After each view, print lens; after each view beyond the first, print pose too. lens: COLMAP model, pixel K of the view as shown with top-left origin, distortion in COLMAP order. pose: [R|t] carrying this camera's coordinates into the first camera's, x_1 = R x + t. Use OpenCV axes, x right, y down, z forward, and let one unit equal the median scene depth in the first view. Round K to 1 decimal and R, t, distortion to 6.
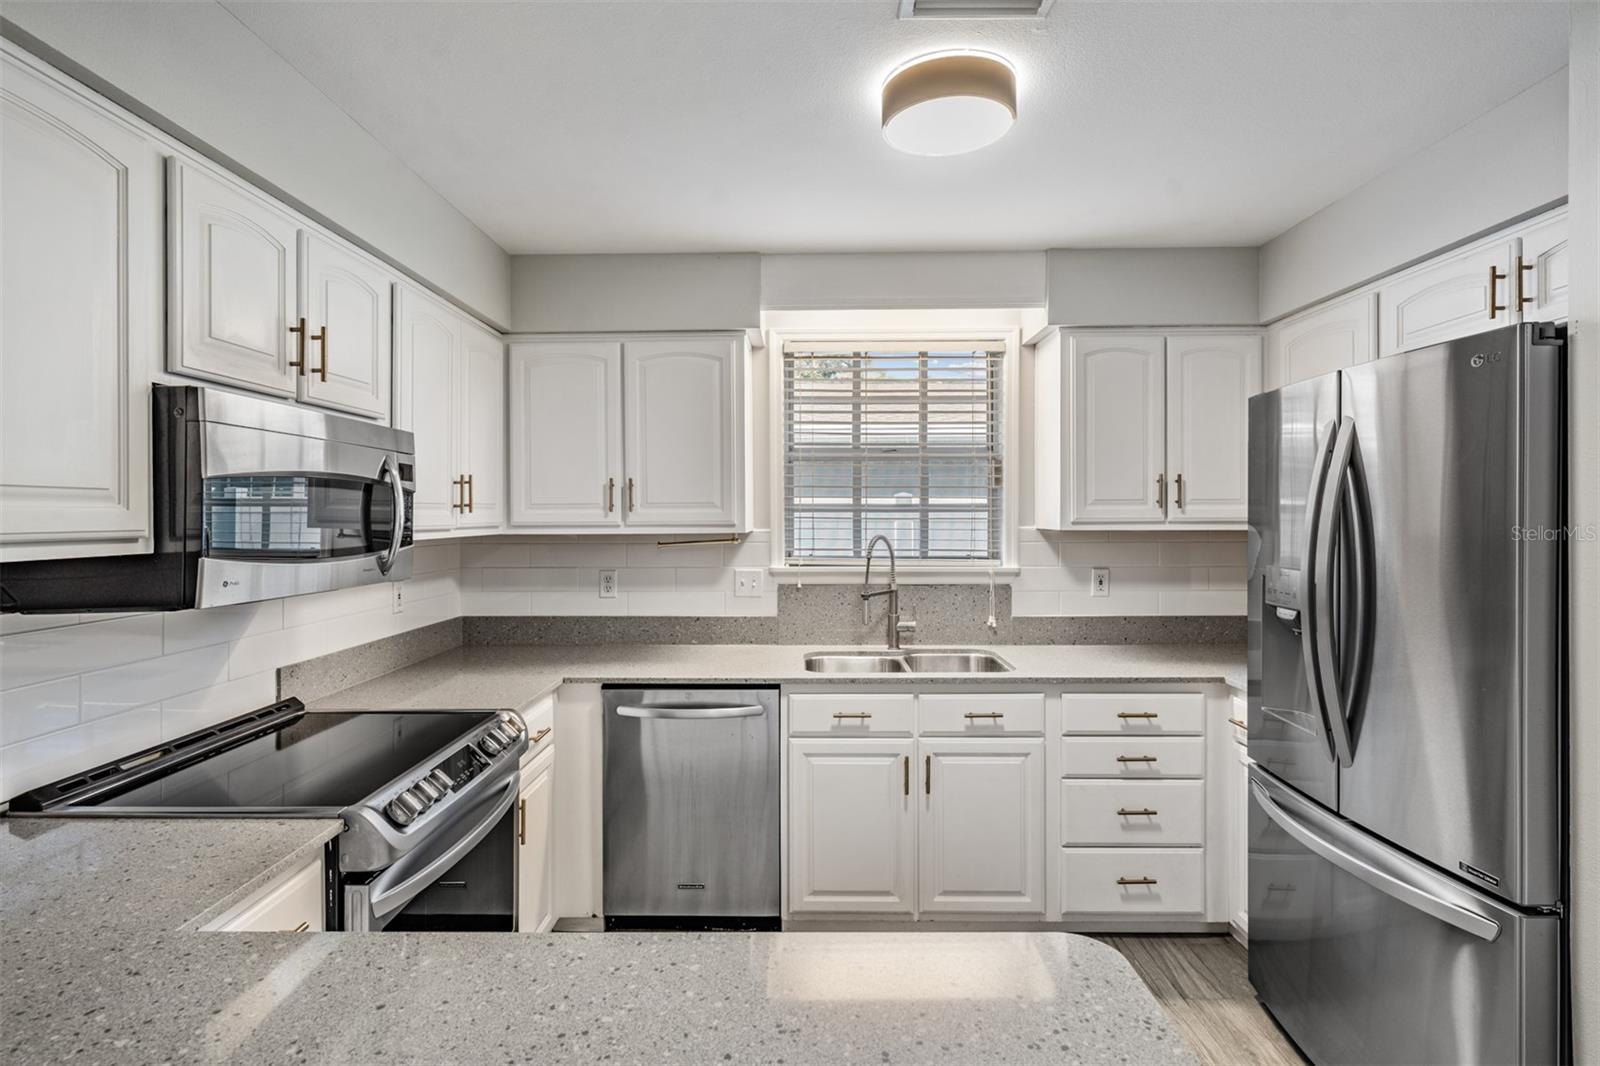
lens RADIAL K [[791.3, 0, 794.3], [0, 791.3, 519.4], [0, 0, 1]] dist [0.003435, -0.000141]
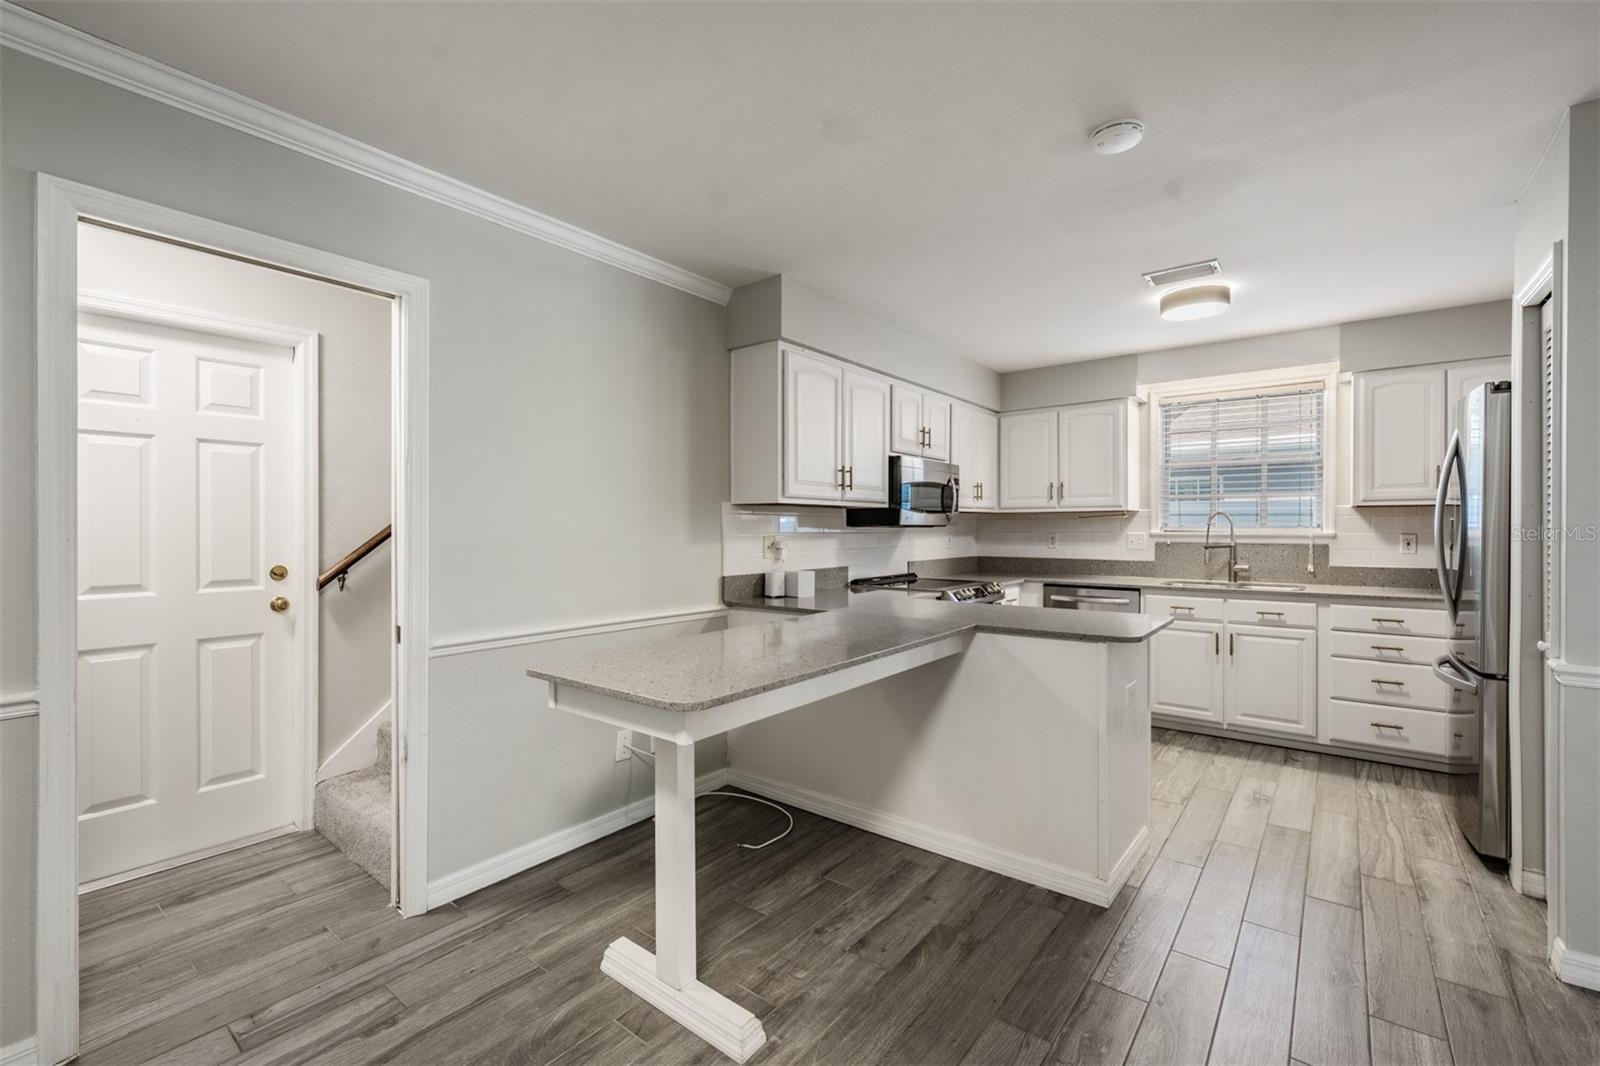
lens RADIAL K [[683.3, 0, 794.6], [0, 683.3, 530.6], [0, 0, 1]] dist [-0.000865, -0.000275]
pose [[0.792905, 0.005068, -0.609324, 0.285598], [-0.004028, 0.999987, 0.003075, 0.062055], [0.609332, 0.000016, 0.792915, -0.697250]]
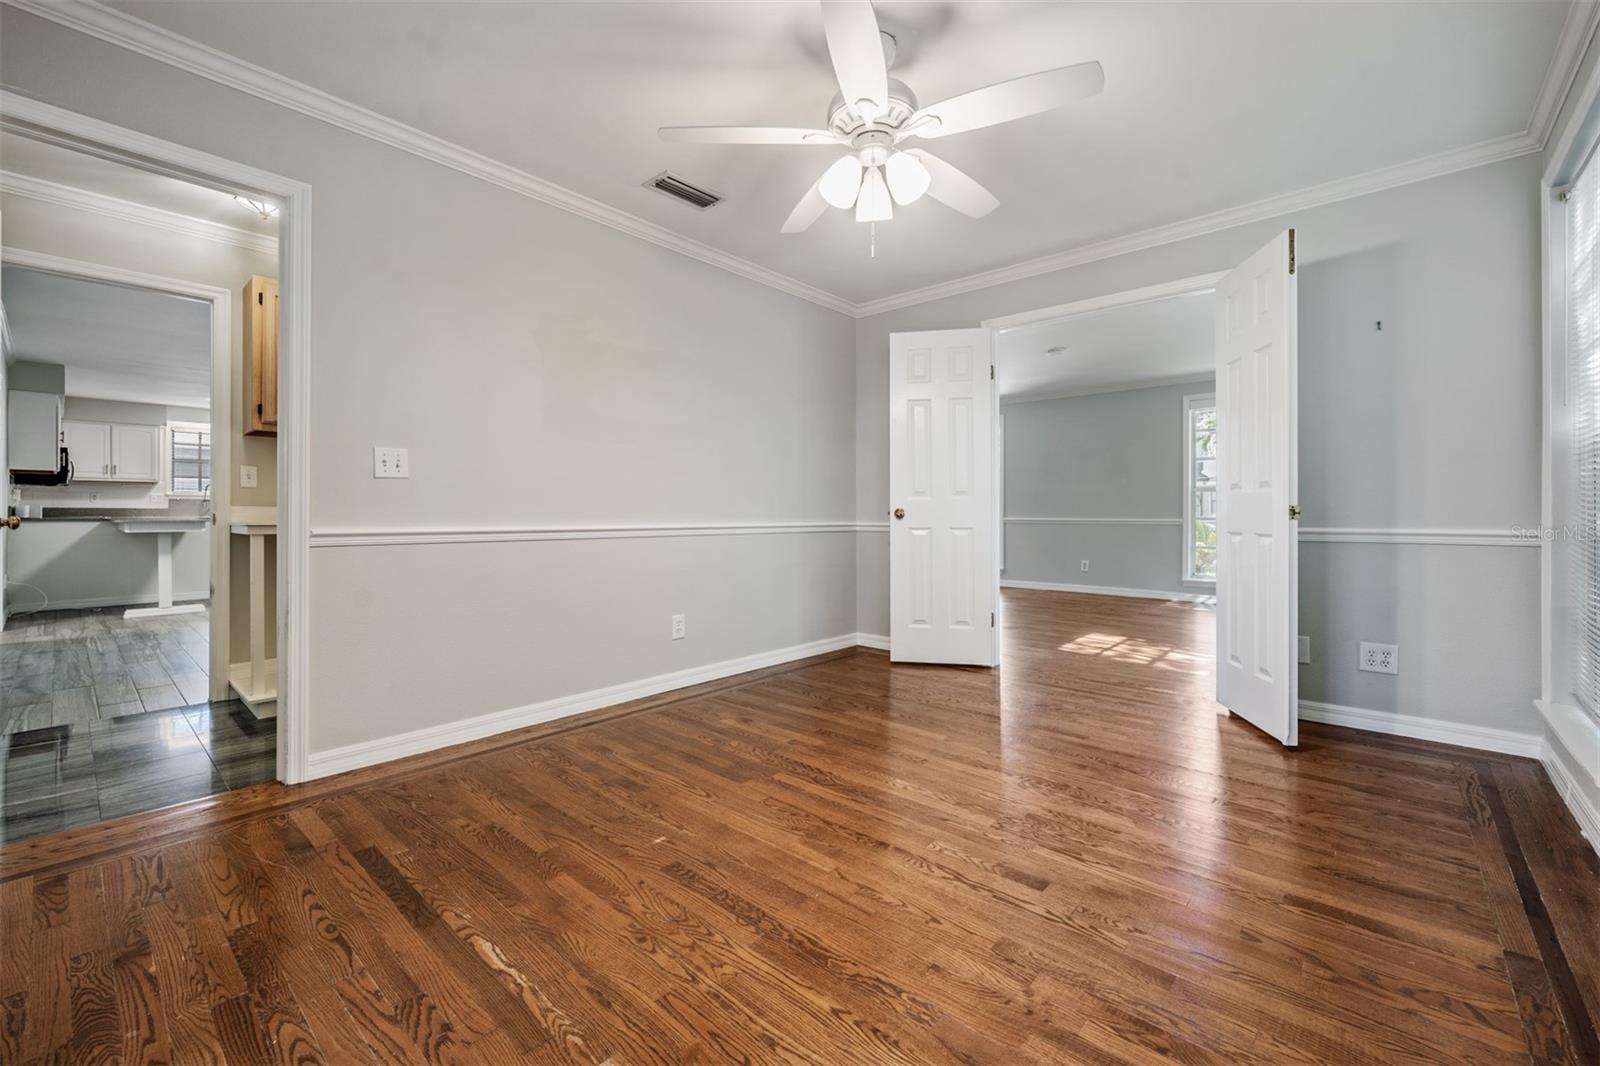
lens RADIAL K [[661.3, 0, 801.0], [0, 661.3, 508.1], [0, 0, 1]] dist [0.000036, 0.000016]
pose [[0.650772, 0.009079, 0.759219, -0.447504], [0.000569, 0.999922, -0.012445, 0.175344], [-0.759273, 0.008531, 0.650716, -3.166973]]
